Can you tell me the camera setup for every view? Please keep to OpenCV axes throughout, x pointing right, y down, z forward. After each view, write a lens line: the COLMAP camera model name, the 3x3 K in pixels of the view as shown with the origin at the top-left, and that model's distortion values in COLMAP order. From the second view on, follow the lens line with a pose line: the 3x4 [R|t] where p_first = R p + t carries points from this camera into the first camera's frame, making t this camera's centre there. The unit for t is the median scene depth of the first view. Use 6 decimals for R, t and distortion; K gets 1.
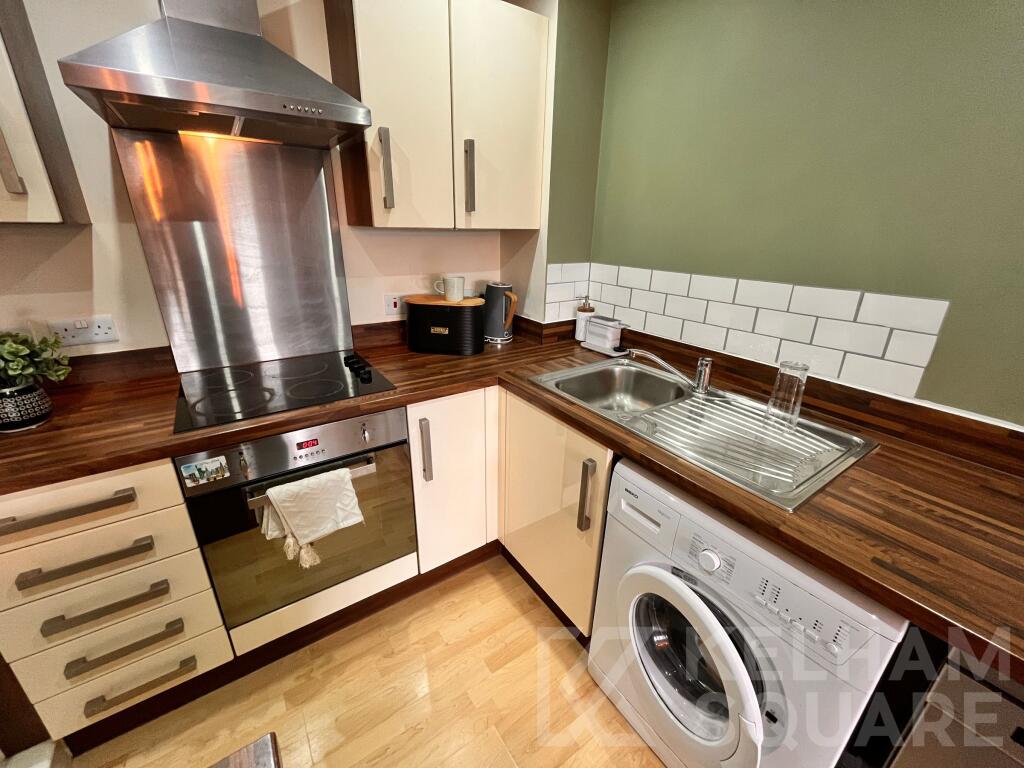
lens RADIAL K [[414.5, 0, 508.6], [0, 414.5, 381.4], [0, 0, 1]] dist [-0.002523, 0.000088]
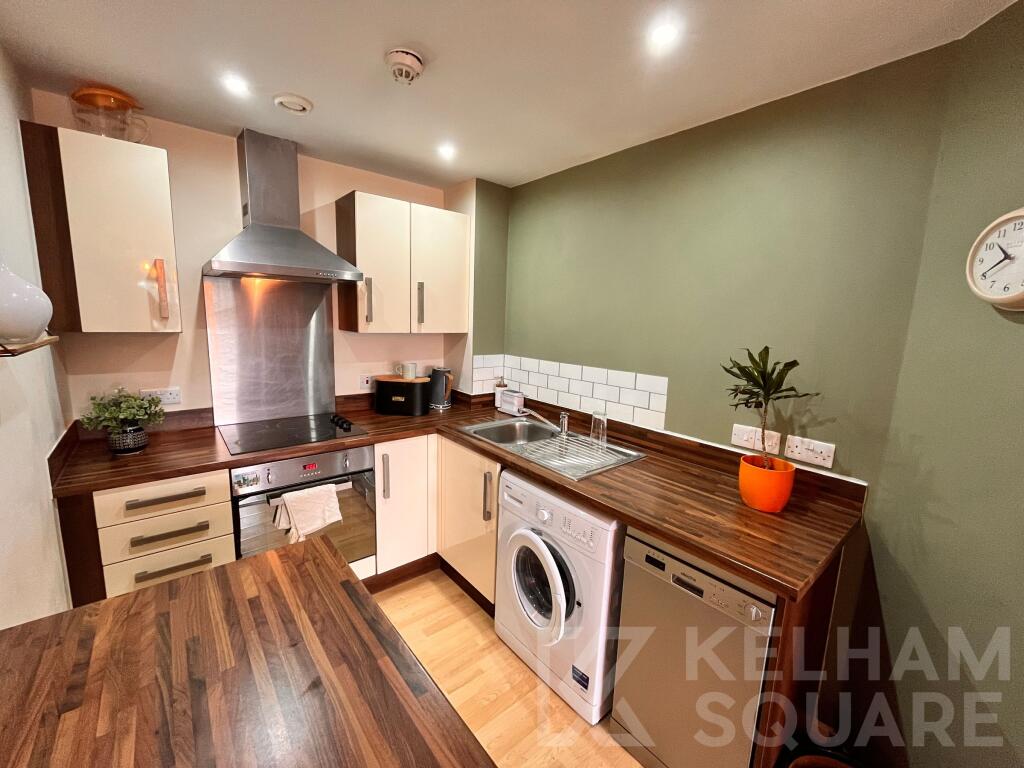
lens RADIAL K [[414.5, 0, 508.1], [0, 414.5, 381.1], [0, 0, 1]] dist [-0.002523, 0.000088]
pose [[0.995799, 0.002089, 0.091544, 0.104250], [0.016391, 0.979527, -0.200645, 0.140841], [-0.090089, 0.201303, 0.975377, -0.577841]]
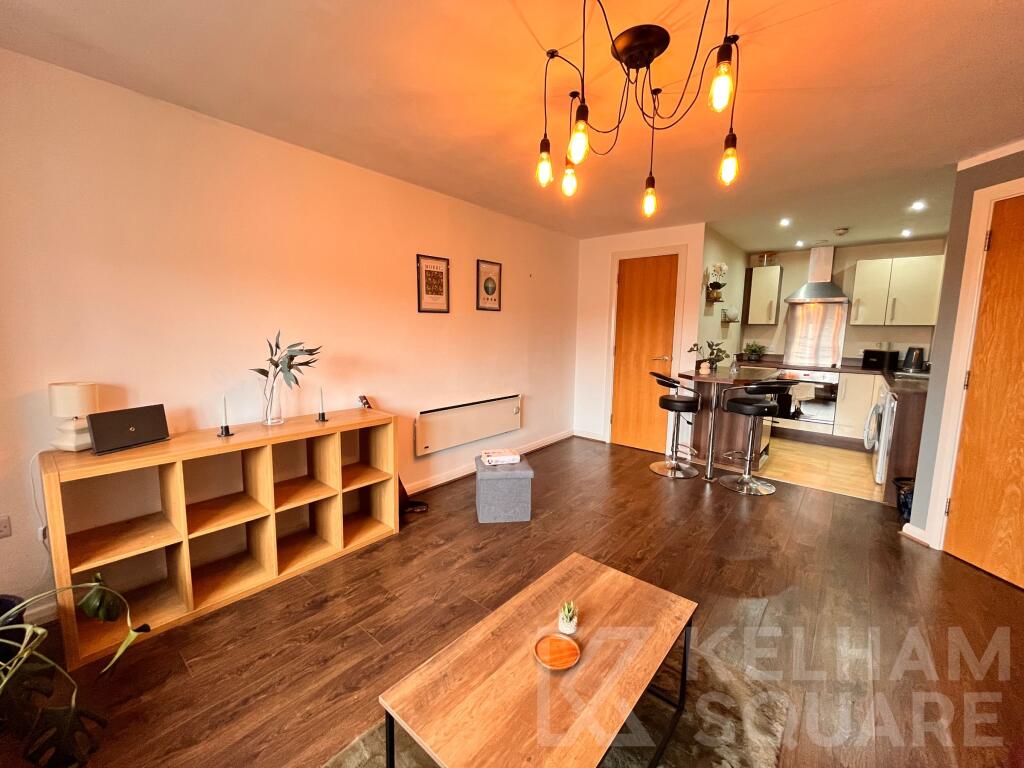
lens RADIAL K [[414.5, 0, 509.4], [0, 414.5, 379.9], [0, 0, 1]] dist [-0.002523, 0.000088]
pose [[0.270176, 0.105839, -0.956976, 2.280932], [-0.349854, 0.936792, 0.004835, 1.045141], [0.896999, 0.333495, 0.290126, -2.418116]]
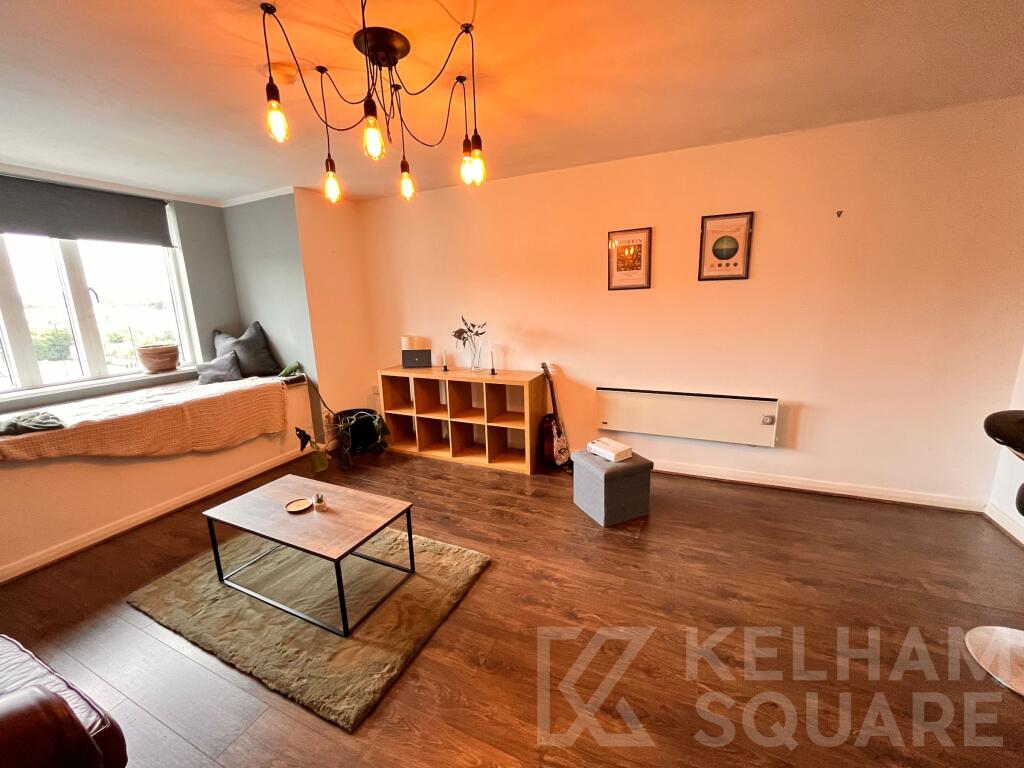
lens RADIAL K [[414.5, 0, 513.1], [0, 414.5, 381.2], [0, 0, 1]] dist [-0.002523, 0.000088]
pose [[-0.854897, 0.113483, -0.506233, 1.600475], [-0.169180, 0.861461, 0.478815, 0.294159], [0.490437, 0.494982, -0.717261, -0.663412]]
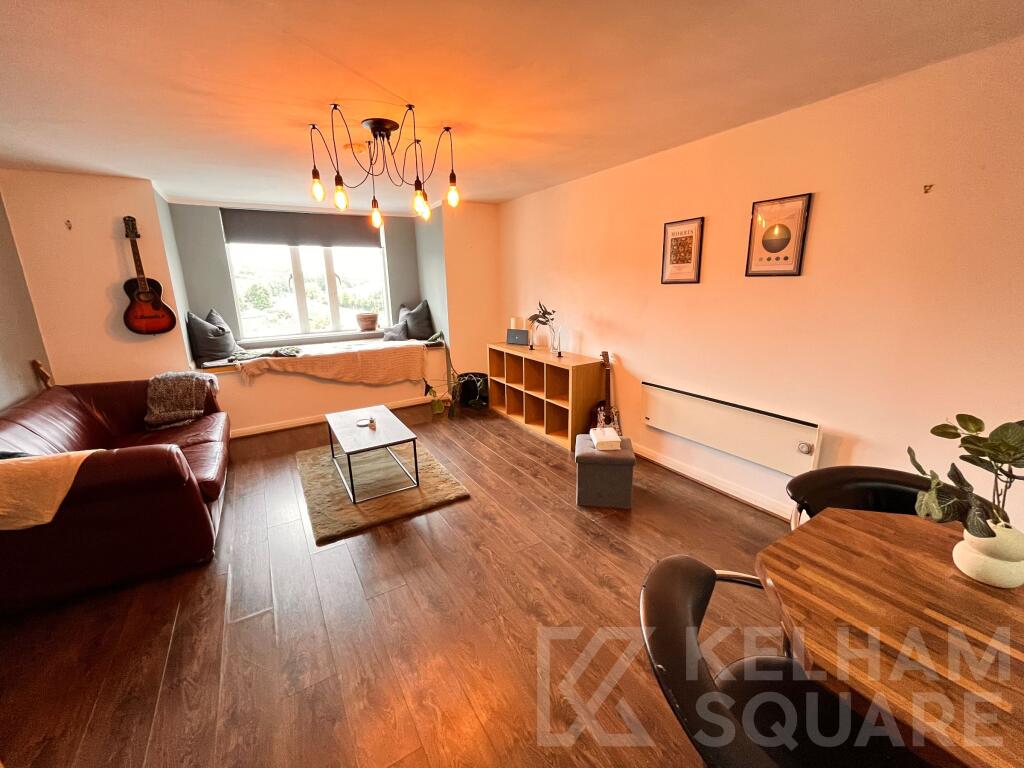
lens RADIAL K [[414.5, 0, 513.4], [0, 414.5, 382.5], [0, 0, 1]] dist [-0.002523, 0.000088]
pose [[-0.999163, -0.009950, 0.039688, 0.616966], [0.014409, 0.822287, 0.568890, 0.021046], [-0.038295, 0.568986, -0.821455, -0.126205]]
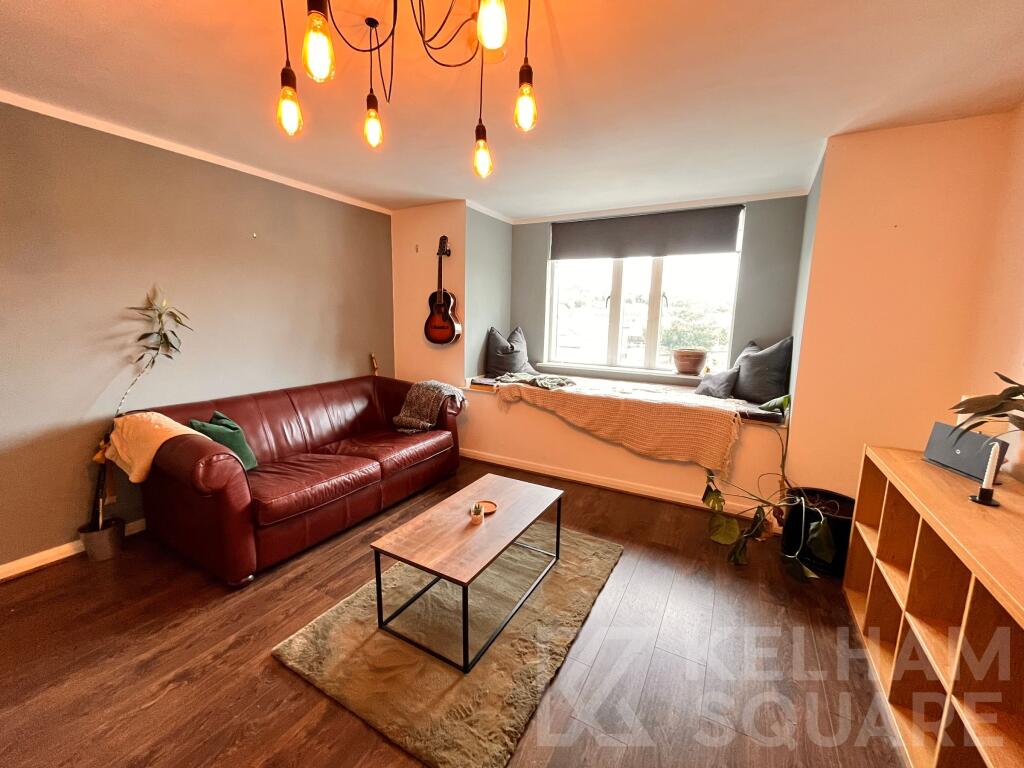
lens RADIAL K [[414.5, 0, 507.9], [0, 414.5, 384.0], [0, 0, 1]] dist [-0.002523, 0.000088]
pose [[-0.440434, -0.171660, 0.881221, 0.292475], [0.291276, 0.901133, 0.321119, 0.688946], [-0.849221, 0.398110, -0.346889, -1.636170]]
